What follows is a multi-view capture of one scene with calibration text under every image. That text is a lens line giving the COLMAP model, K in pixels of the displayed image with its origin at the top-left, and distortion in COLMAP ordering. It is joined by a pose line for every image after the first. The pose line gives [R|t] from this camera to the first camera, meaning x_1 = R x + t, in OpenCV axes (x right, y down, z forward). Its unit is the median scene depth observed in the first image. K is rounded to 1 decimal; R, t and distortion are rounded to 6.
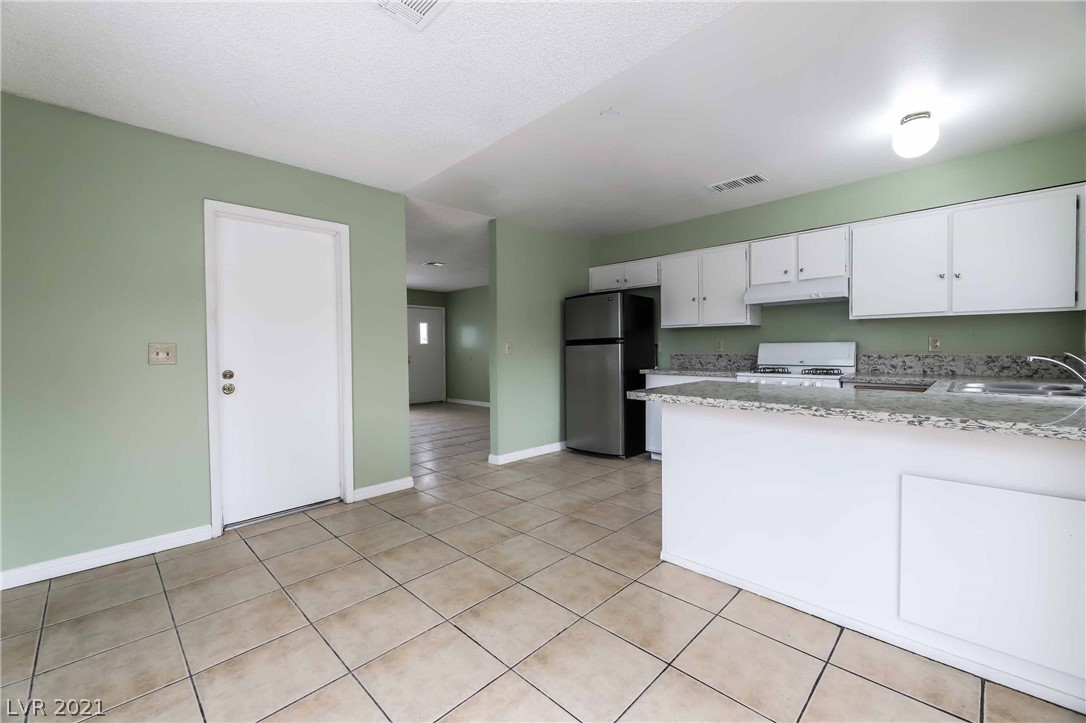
lens RADIAL K [[440.8, 0, 534.5], [0, 440.8, 361.5], [0, 0, 1]] dist [-0.002088, -0.001498]
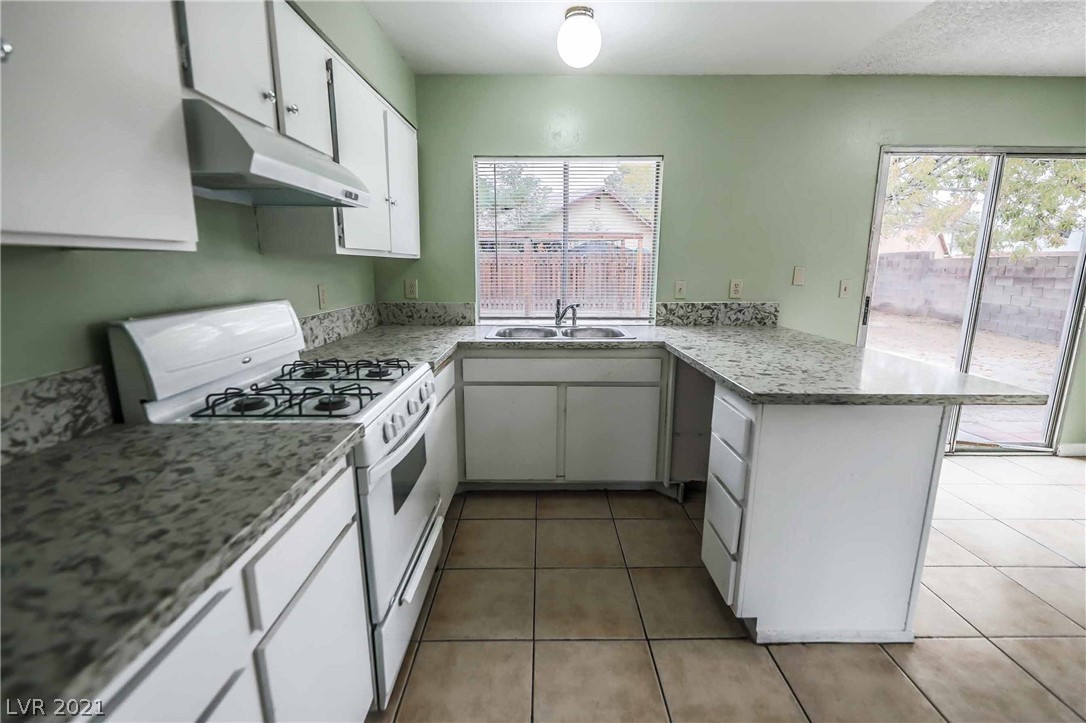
lens RADIAL K [[469.2, 0, 543.5], [0, 469.2, 359.9], [0, 0, 1]] dist [-0.001642, -0.002265]
pose [[-0.714593, -0.132443, 0.686888, 0.175879], [0.026149, 0.976170, 0.215424, -0.087539], [-0.699051, 0.171902, -0.694102, 1.232057]]
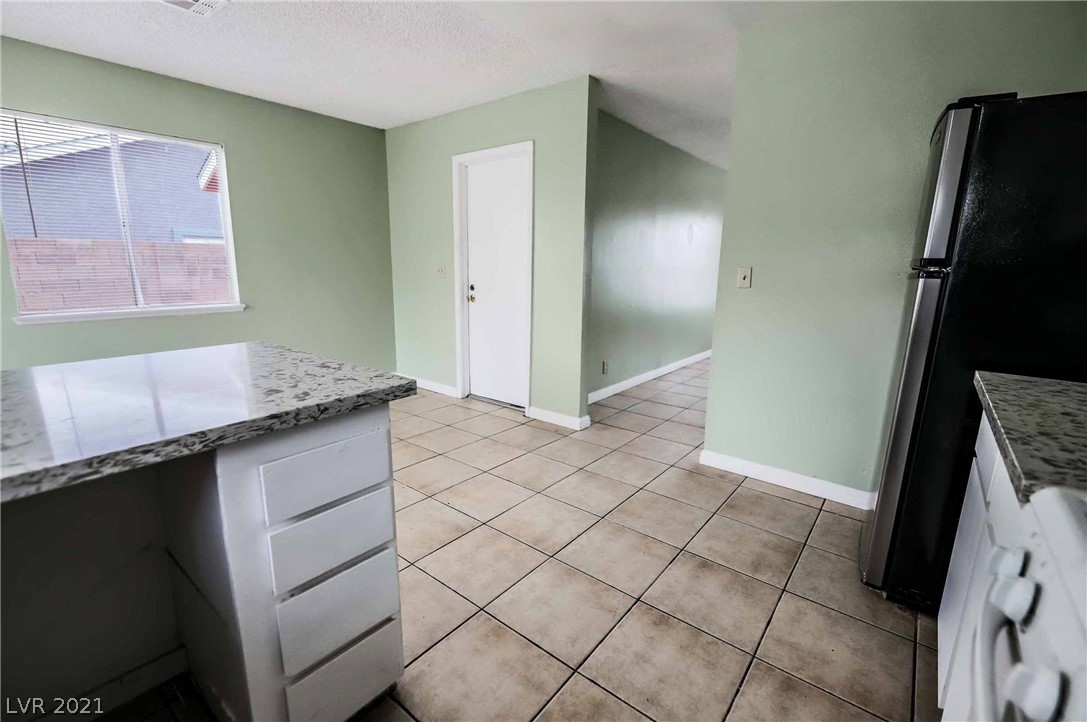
lens RADIAL K [[469.6, 0, 547.7], [0, 469.6, 357.4], [0, 0, 1]] dist [-0.001642, -0.002265]
pose [[0.126501, 0.206253, -0.970287, 0.652115], [-0.042497, 0.978374, 0.202432, -0.052472], [0.991056, 0.015626, 0.132530, 0.870867]]
